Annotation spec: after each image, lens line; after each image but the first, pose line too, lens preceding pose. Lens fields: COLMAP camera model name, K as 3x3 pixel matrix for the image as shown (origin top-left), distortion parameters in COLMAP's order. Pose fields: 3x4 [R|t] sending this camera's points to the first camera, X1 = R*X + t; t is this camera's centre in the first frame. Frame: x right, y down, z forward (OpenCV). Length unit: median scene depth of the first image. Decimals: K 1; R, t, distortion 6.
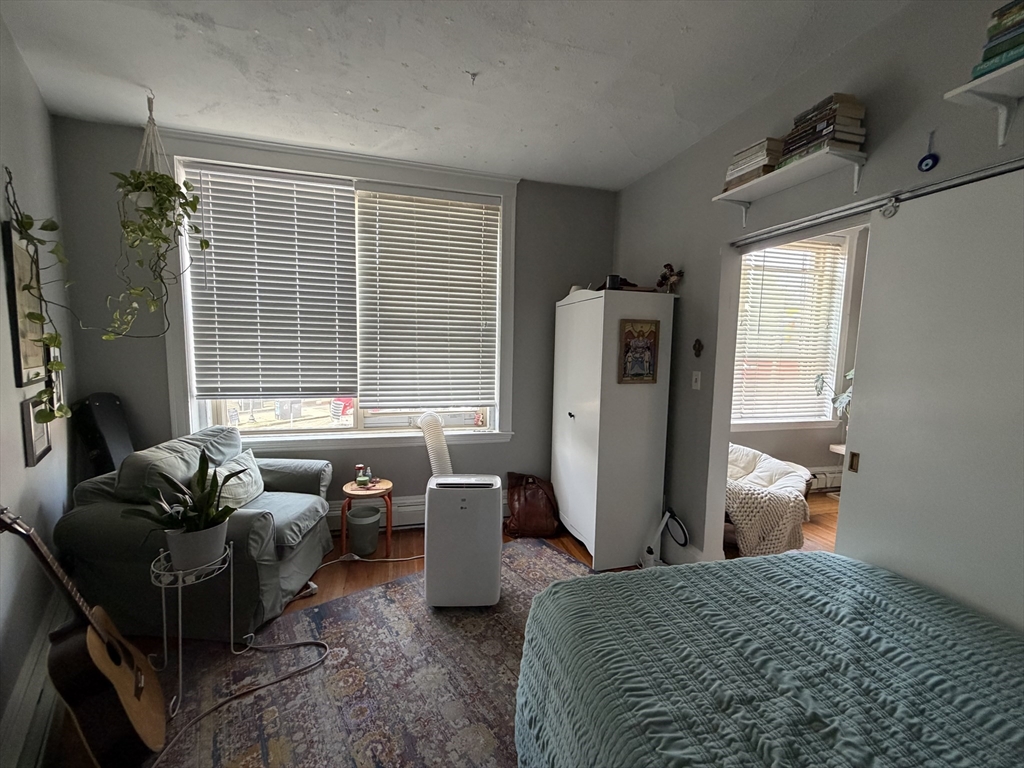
lens RADIAL K [[407.4, 0, 509.4], [0, 407.4, 383.1], [0, 0, 1]] dist [-0.001830, 0.000568]
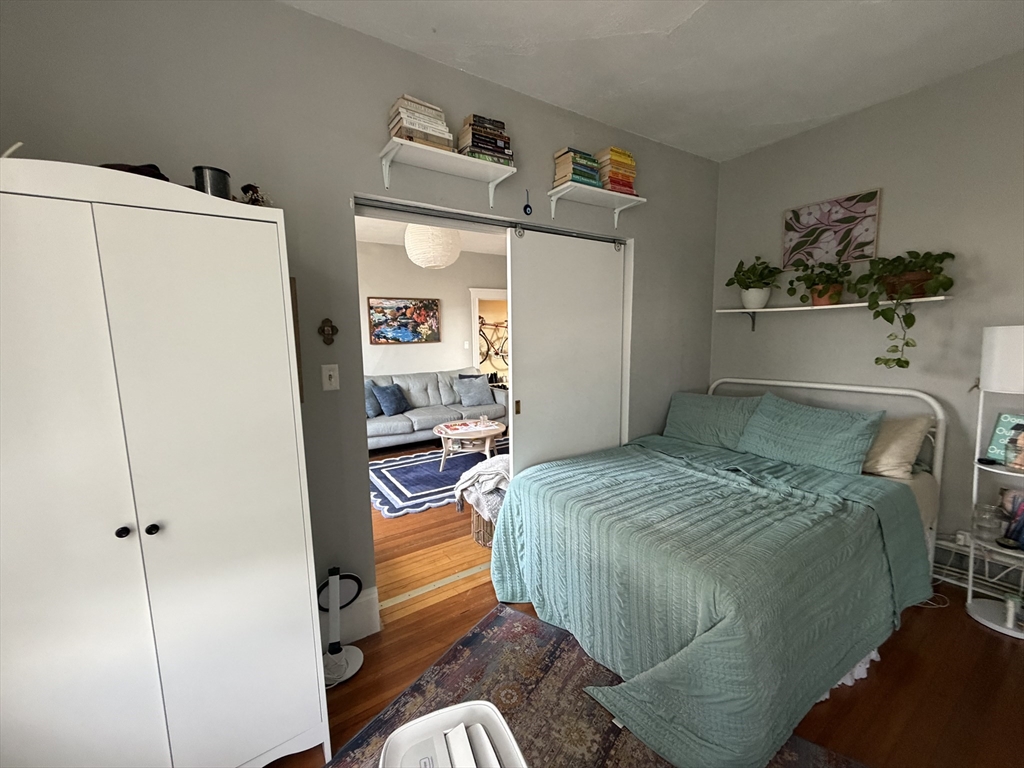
lens RADIAL K [[407.4, 0, 509.4], [0, 407.4, 383.1], [0, 0, 1]] dist [-0.001830, 0.000568]
pose [[-0.305261, -0.133029, 0.942931, -0.314071], [0.100559, 0.980155, 0.170835, -0.088652], [-0.946944, 0.146969, -0.285826, 0.930861]]
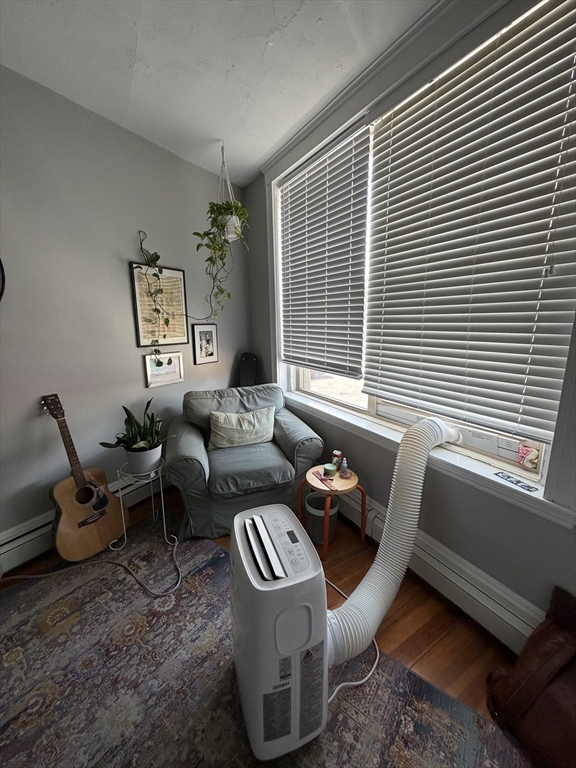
lens RADIAL K [[305.5, 0, 288.4], [0, 305.5, 381.9], [0, 0, 1]] dist [-0.001830, 0.000568]
pose [[0.282238, 0.171250, -0.943936, 0.280173], [-0.069366, 0.985006, 0.157960, -0.071083], [0.956833, 0.020895, 0.289885, 0.814887]]
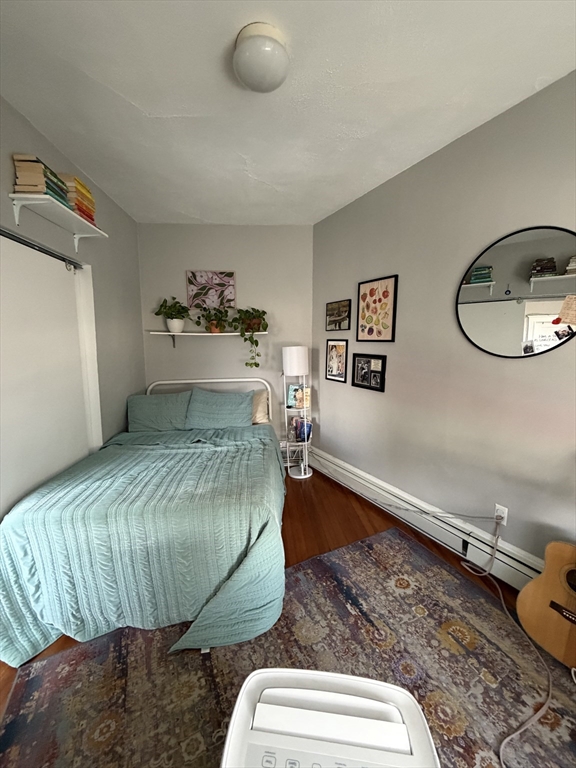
lens RADIAL K [[305.5, 0, 288.4], [0, 305.5, 381.9], [0, 0, 1]] dist [-0.001830, 0.000568]
pose [[-0.983434, -0.042781, 0.176143, -0.099017], [-0.003394, 0.975924, 0.218083, -0.108175], [-0.181232, 0.213873, -0.959903, 1.104002]]
